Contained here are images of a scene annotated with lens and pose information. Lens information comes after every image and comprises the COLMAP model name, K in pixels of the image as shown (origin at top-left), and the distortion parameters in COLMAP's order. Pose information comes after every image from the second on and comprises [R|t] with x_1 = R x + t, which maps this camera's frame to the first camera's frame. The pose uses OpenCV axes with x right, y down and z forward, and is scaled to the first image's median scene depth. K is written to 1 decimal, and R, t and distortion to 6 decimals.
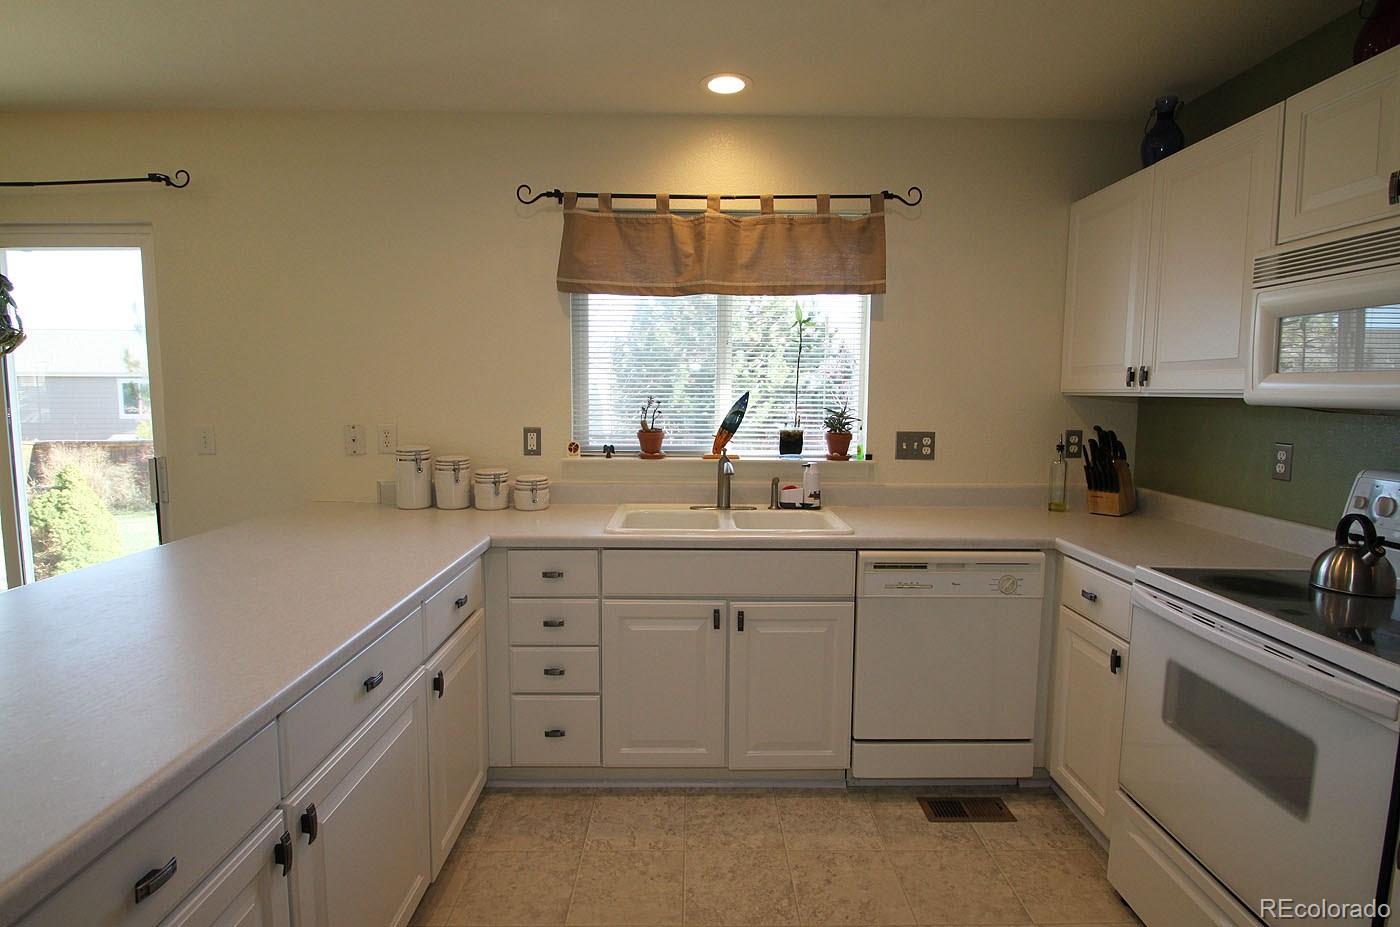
lens RADIAL K [[687.8, 0, 705.3], [0, 687.8, 457.5], [0, 0, 1]] dist [-0.000466, -0.015886]
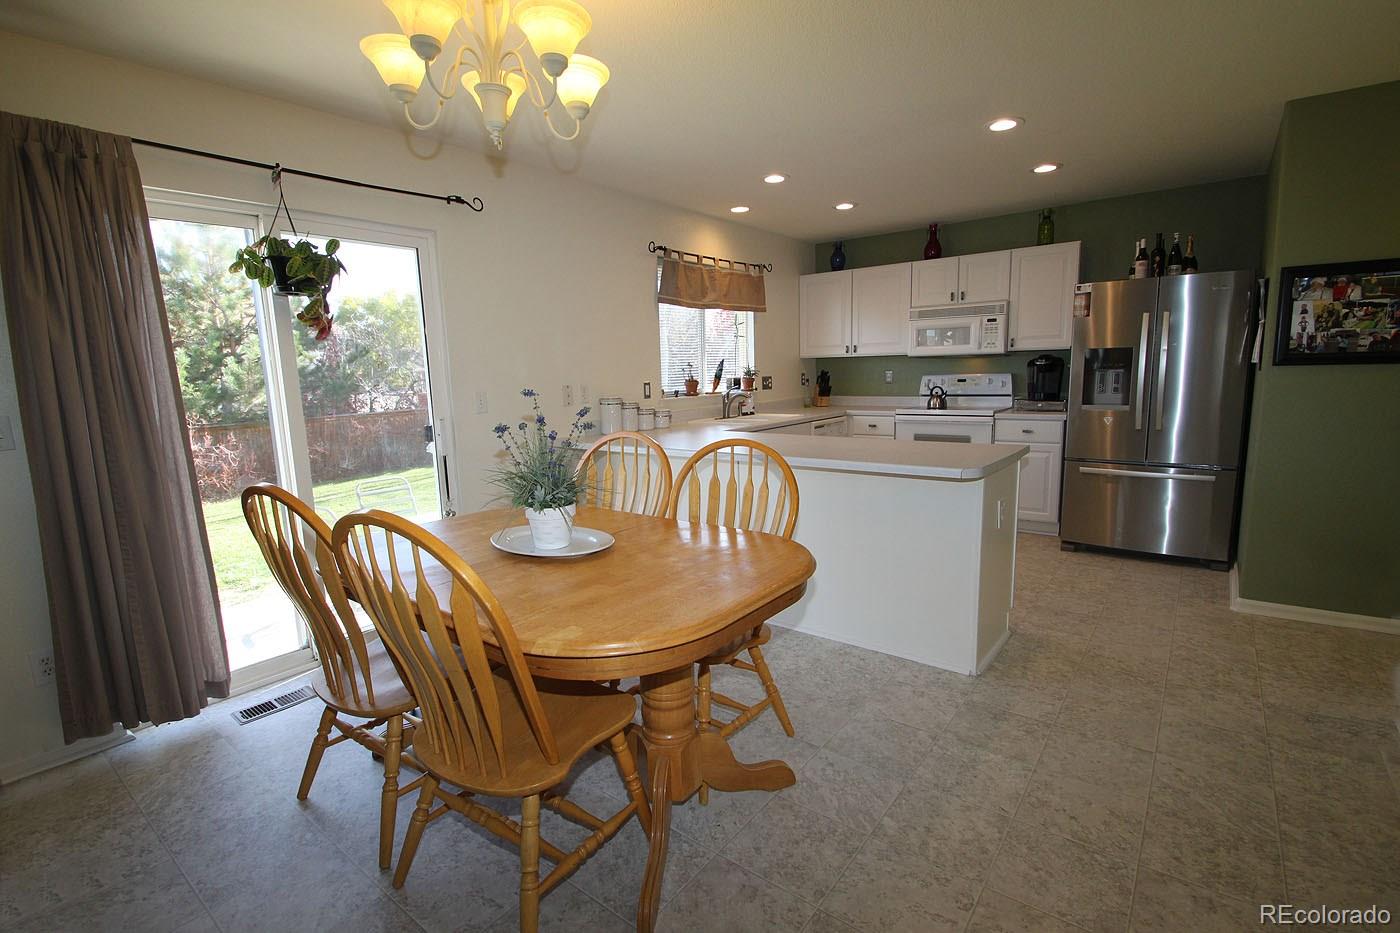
lens RADIAL K [[652.1, 0, 700.0], [0, 652.1, 466.5], [0, 0, 1]] dist [0.029763, -0.023442]
pose [[0.630454, -0.143019, 0.762937, -1.491914], [0.103663, 0.989588, 0.099845, 0.016496], [-0.769273, 0.016141, 0.638716, -0.146247]]
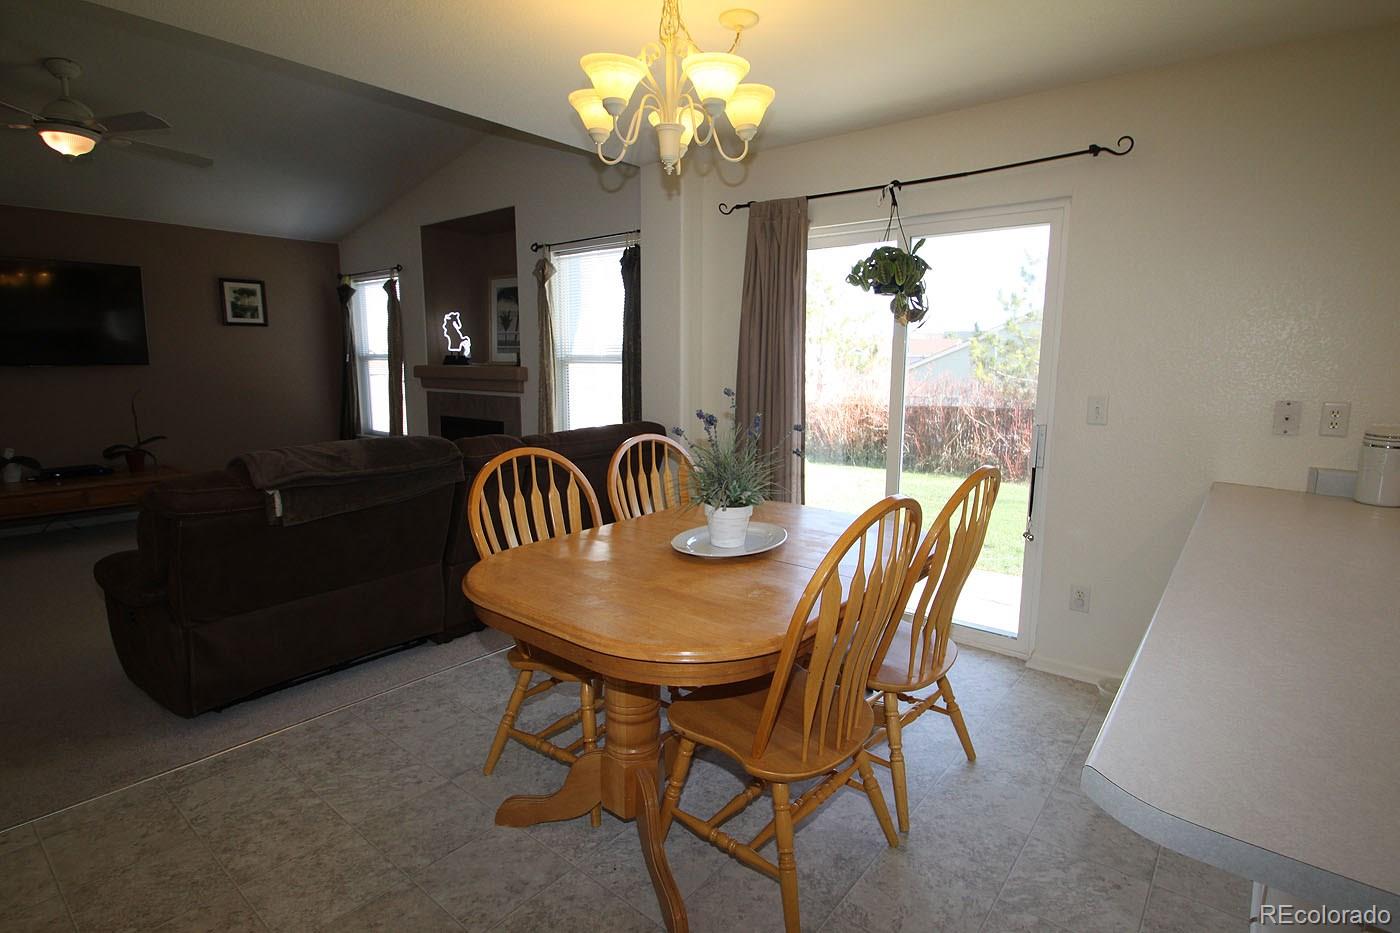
lens RADIAL K [[687.8, 0, 705.3], [0, 687.8, 460.5], [0, 0, 1]] dist [-0.000466, -0.015886]
pose [[0.768548, 0.092424, -0.633081, -0.544809], [-0.063201, 0.995638, 0.068630, 0.015844], [0.636663, -0.012734, 0.771037, -0.154201]]
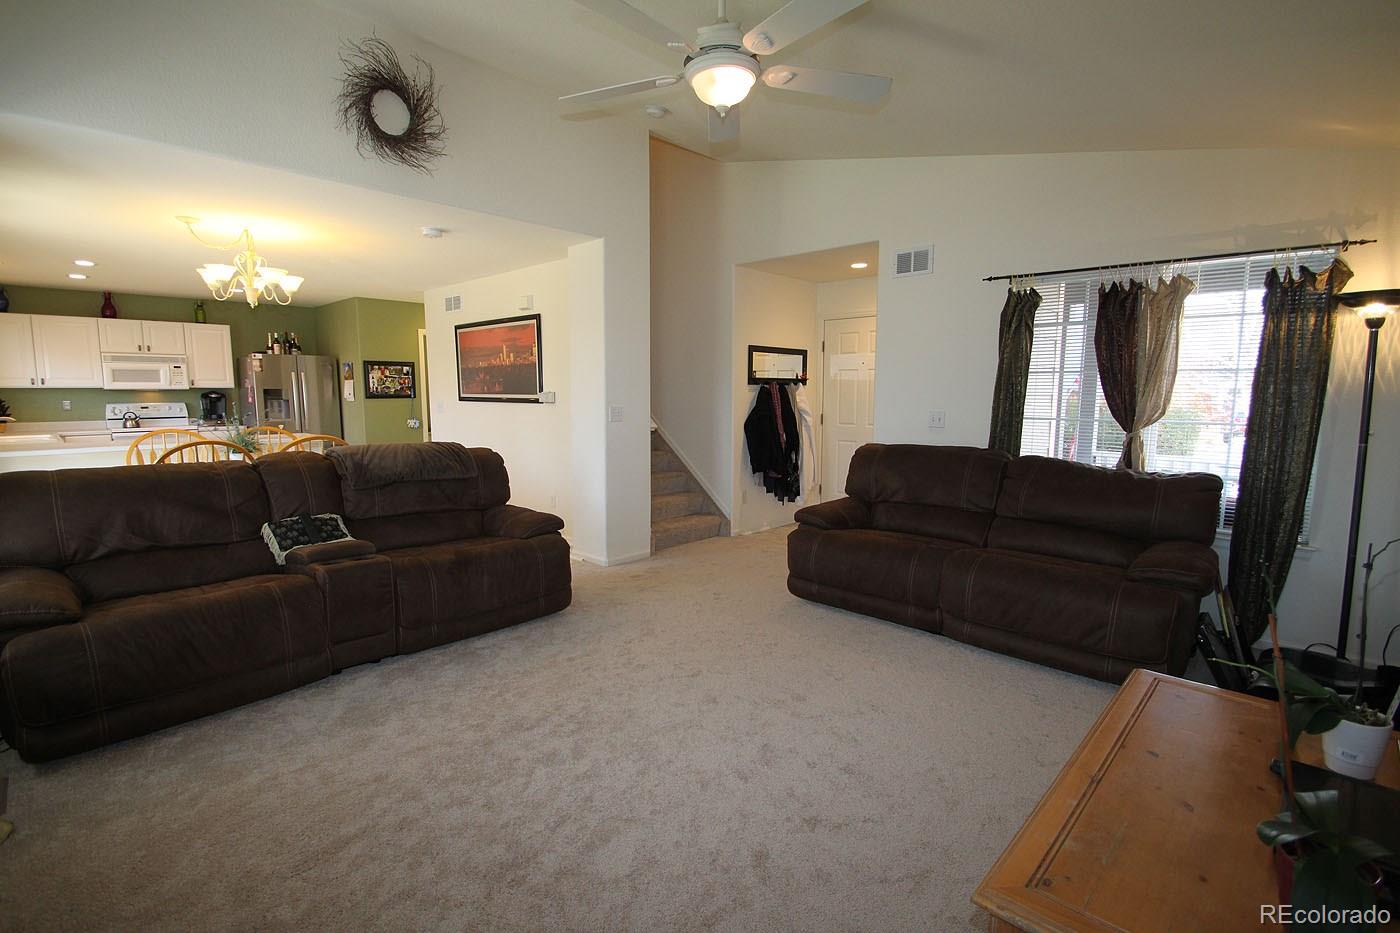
lens RADIAL K [[652.1, 0, 700.0], [0, 652.1, 466.5], [0, 0, 1]] dist [0.029763, -0.023442]
pose [[-0.709561, -0.091639, 0.698660, -3.104926], [0.057286, 0.980723, 0.186815, -0.105375], [-0.702312, 0.172580, -0.690633, 0.855357]]
